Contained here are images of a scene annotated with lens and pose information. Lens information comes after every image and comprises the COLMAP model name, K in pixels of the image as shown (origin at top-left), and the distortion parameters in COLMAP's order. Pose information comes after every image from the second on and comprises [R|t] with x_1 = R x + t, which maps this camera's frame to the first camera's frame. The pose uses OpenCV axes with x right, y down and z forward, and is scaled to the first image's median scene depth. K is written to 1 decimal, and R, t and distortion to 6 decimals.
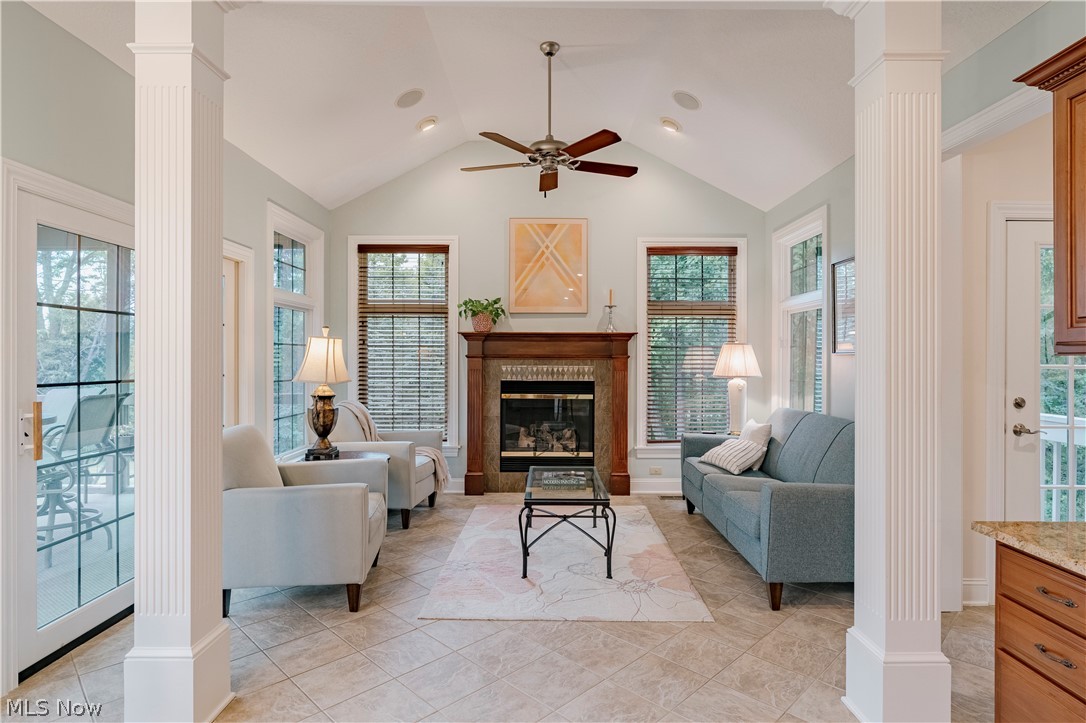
lens RADIAL K [[579.0, 0, 544.3], [0, 579.0, 359.8], [0, 0, 1]] dist [-0.000222, -0.000492]
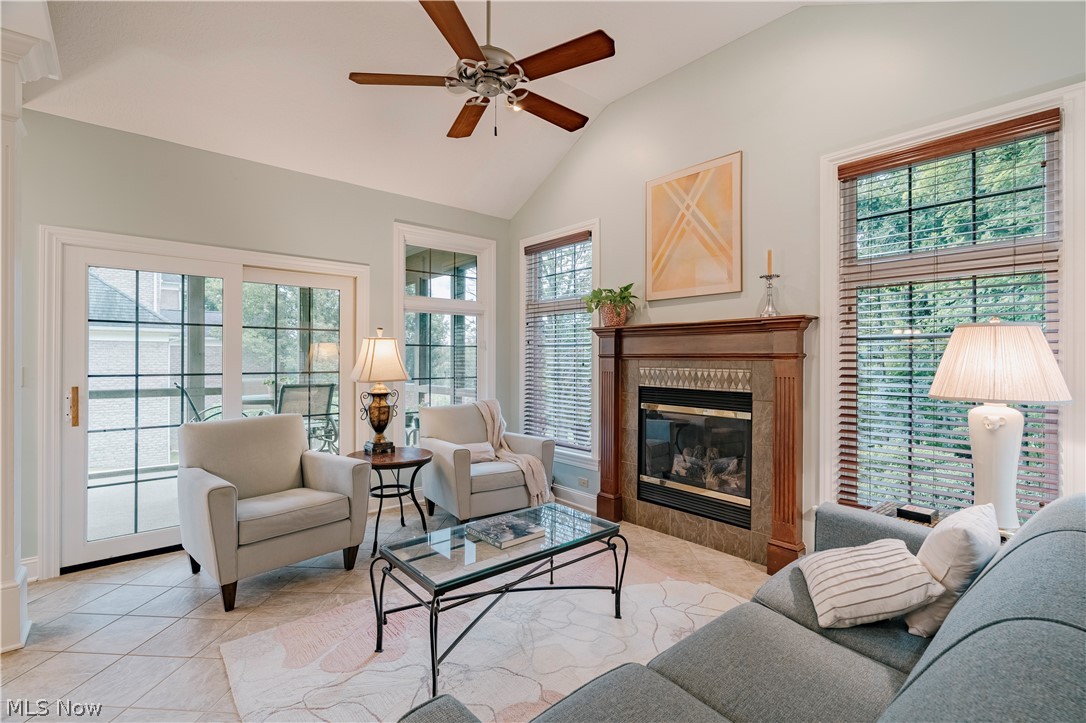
lens RADIAL K [[491.1, 0, 546.9], [0, 491.1, 358.9], [0, 0, 1]] dist [-0.007411, 0.000323]
pose [[0.659243, 0.001563, -0.751928, 0.355439], [-0.003446, 0.999994, -0.000943, -0.000795], [0.751922, 0.003213, 0.659244, 0.455472]]
